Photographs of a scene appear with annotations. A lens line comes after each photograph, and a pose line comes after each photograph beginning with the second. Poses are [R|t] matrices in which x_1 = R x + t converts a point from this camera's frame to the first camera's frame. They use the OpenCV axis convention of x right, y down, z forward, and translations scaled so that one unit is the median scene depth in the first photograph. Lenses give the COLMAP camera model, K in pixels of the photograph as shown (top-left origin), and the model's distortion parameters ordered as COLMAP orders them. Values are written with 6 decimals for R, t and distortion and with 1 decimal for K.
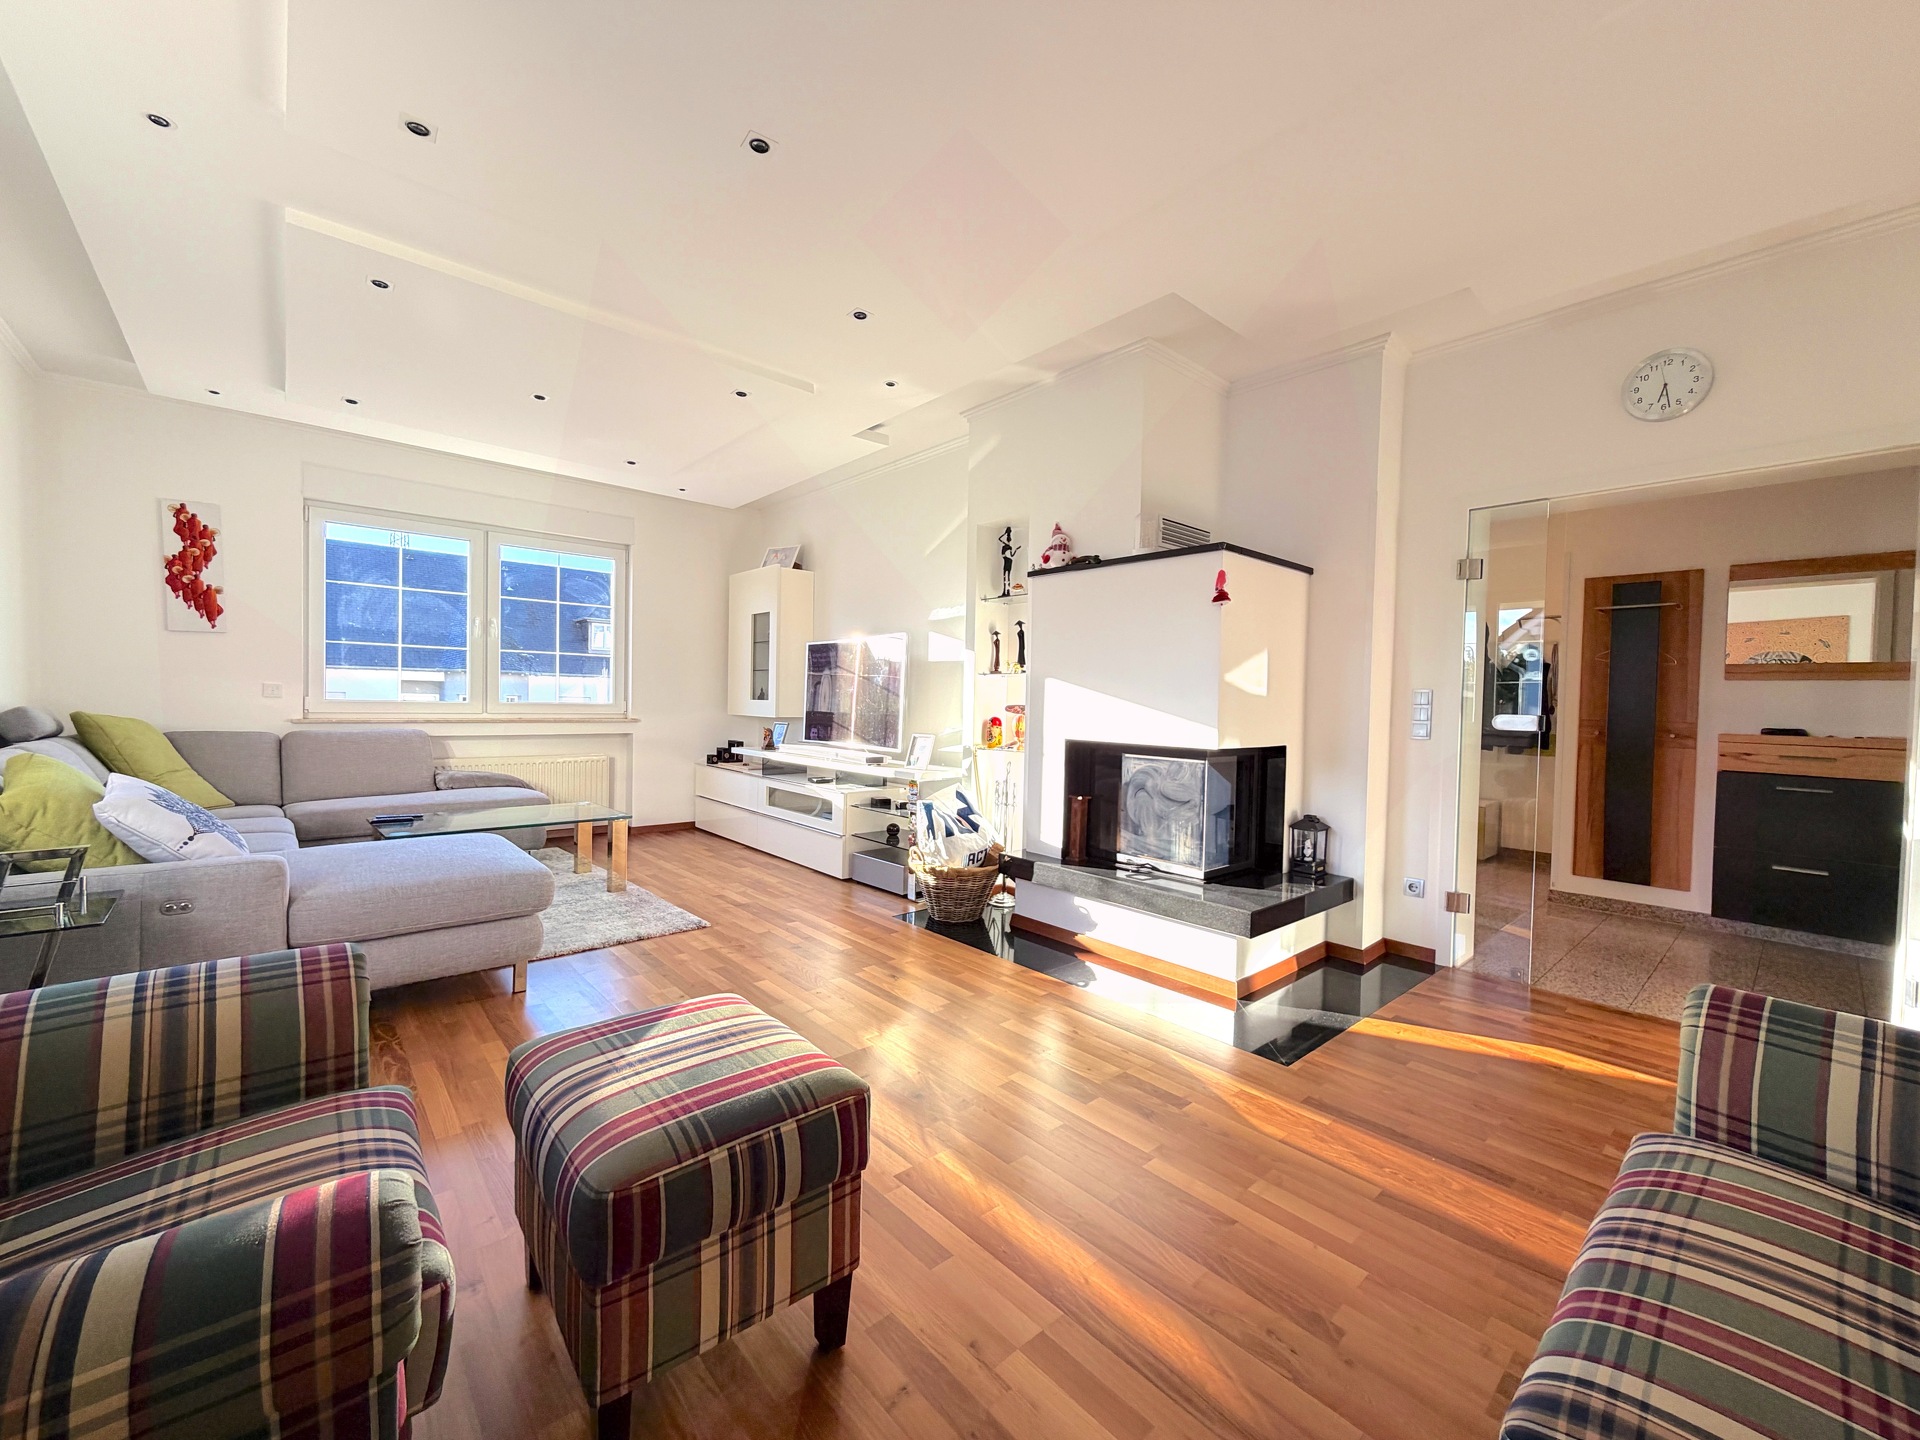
lens RADIAL K [[768.9, 0, 964.9], [0, 768.9, 717.5], [0, 0, 1]] dist [-0.000168, 0.000071]
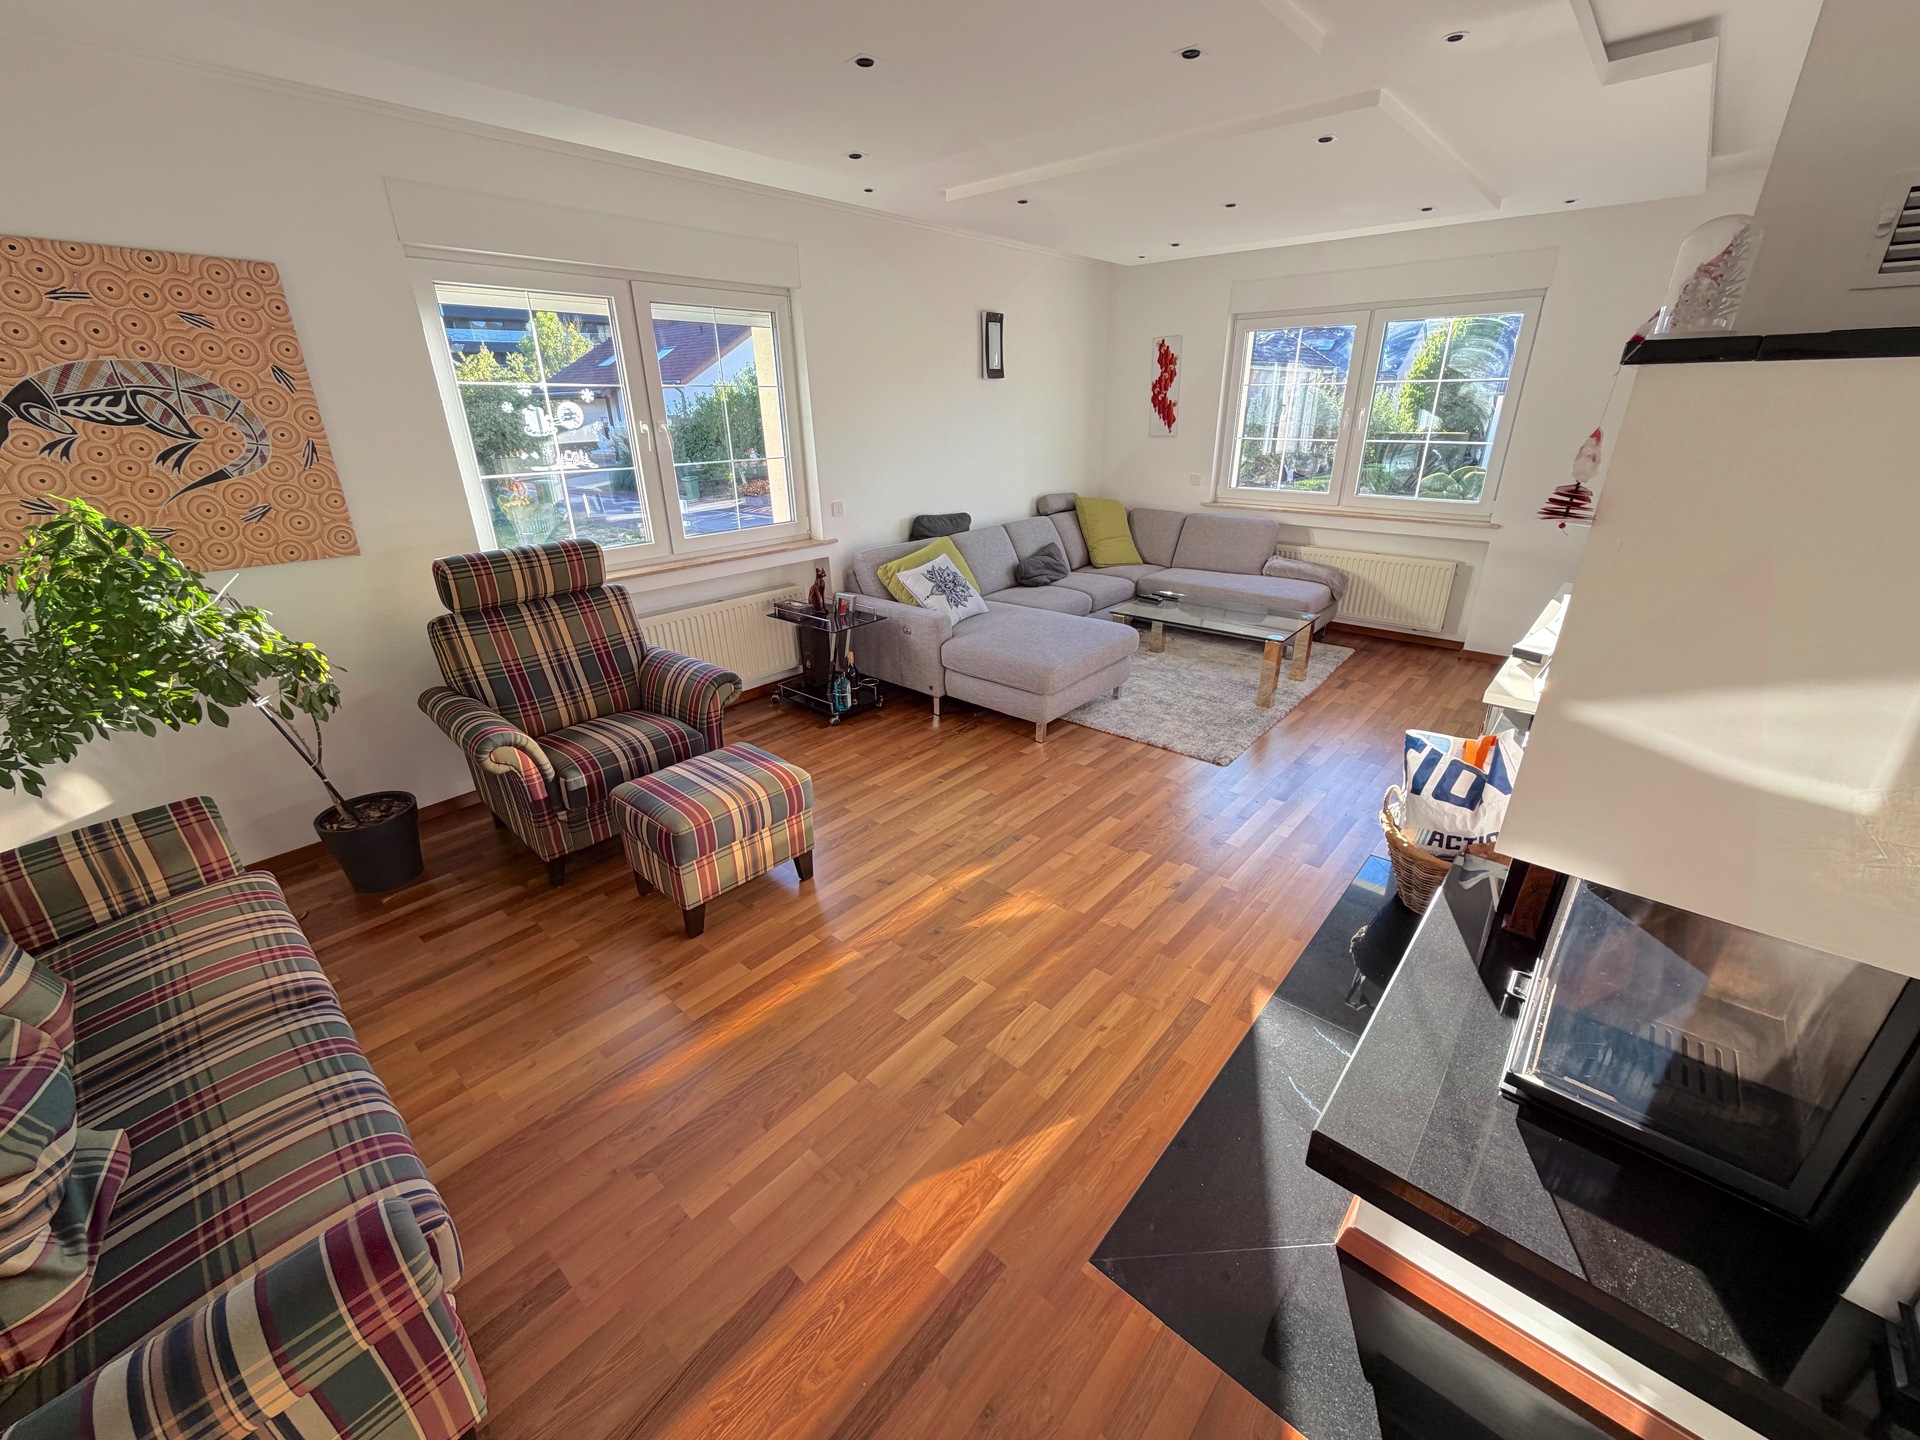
lens RADIAL K [[756.7, 0, 962.1], [0, 756.7, 730.0], [0, 0, 1]] dist [-0.002495, 0.000050]
pose [[0.116255, 0.372423, -0.920753, 0.471493], [-0.004813, 0.927239, 0.374439, -0.132444], [0.993208, -0.039099, 0.109589, 0.459506]]
